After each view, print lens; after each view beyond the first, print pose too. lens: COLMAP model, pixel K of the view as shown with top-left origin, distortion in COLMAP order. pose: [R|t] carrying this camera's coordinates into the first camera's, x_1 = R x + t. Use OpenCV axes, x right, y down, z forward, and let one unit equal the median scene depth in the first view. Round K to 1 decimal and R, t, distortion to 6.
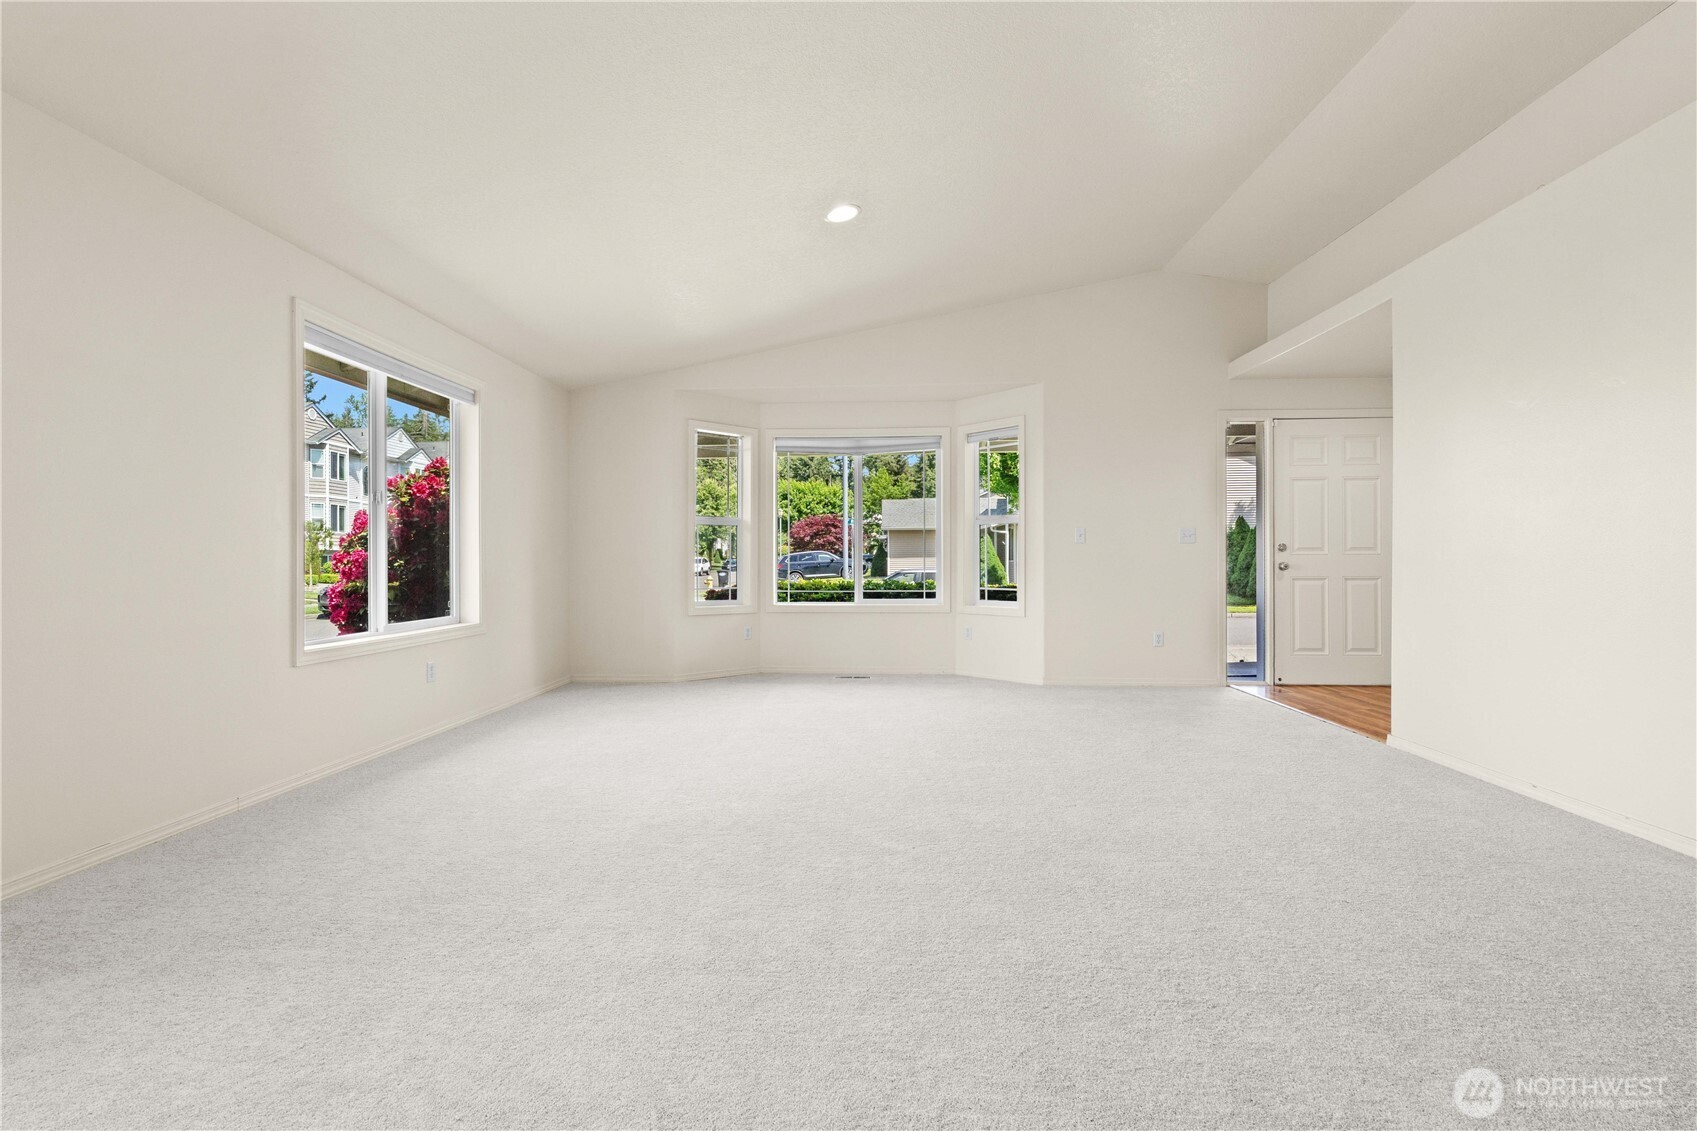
lens RADIAL K [[775.7, 0, 823.7], [0, 775.7, 566.4], [0, 0, 1]] dist [-0.002453, 0.000481]
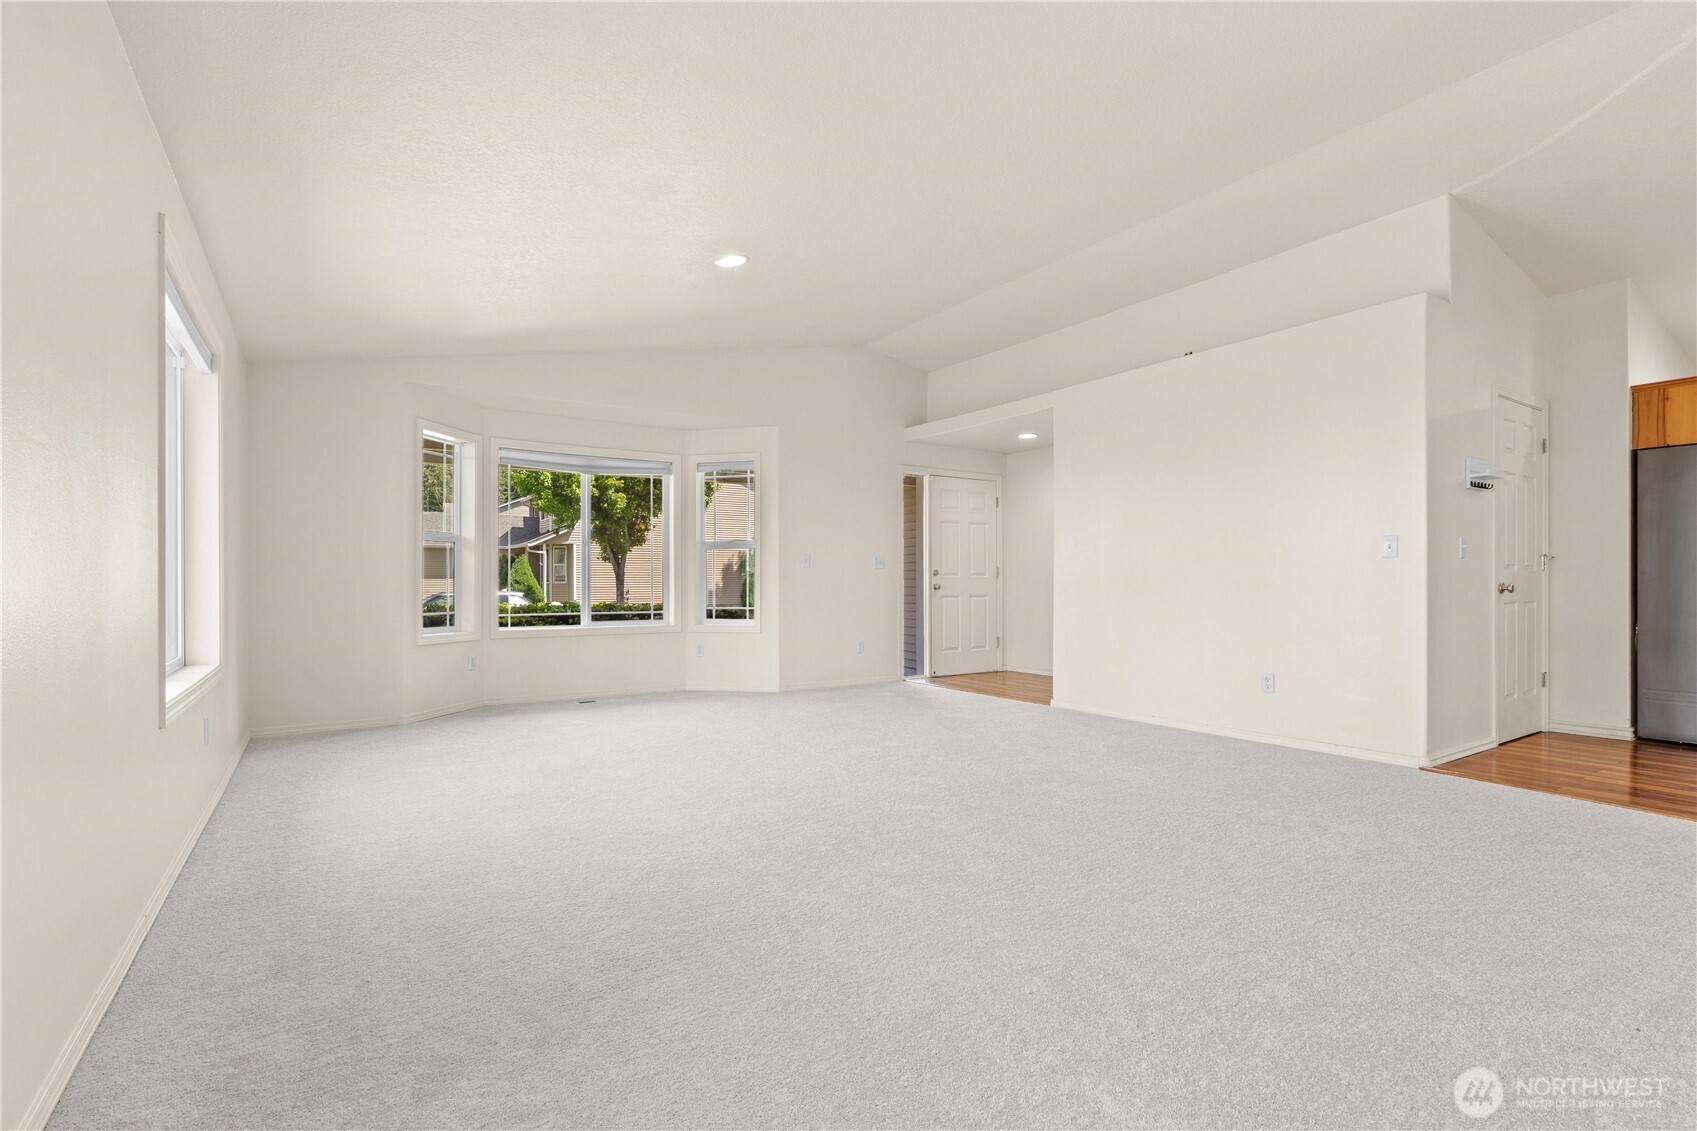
lens RADIAL K [[790.6, 0, 834.3], [0, 790.6, 586.6], [0, 0, 1]] dist [-0.001787, 0.000389]
pose [[0.800378, -0.002075, 0.599492, -0.313866], [0.003500, 0.999993, -0.001211, 0.000283], [-0.599485, 0.003068, 0.800380, 0.019879]]
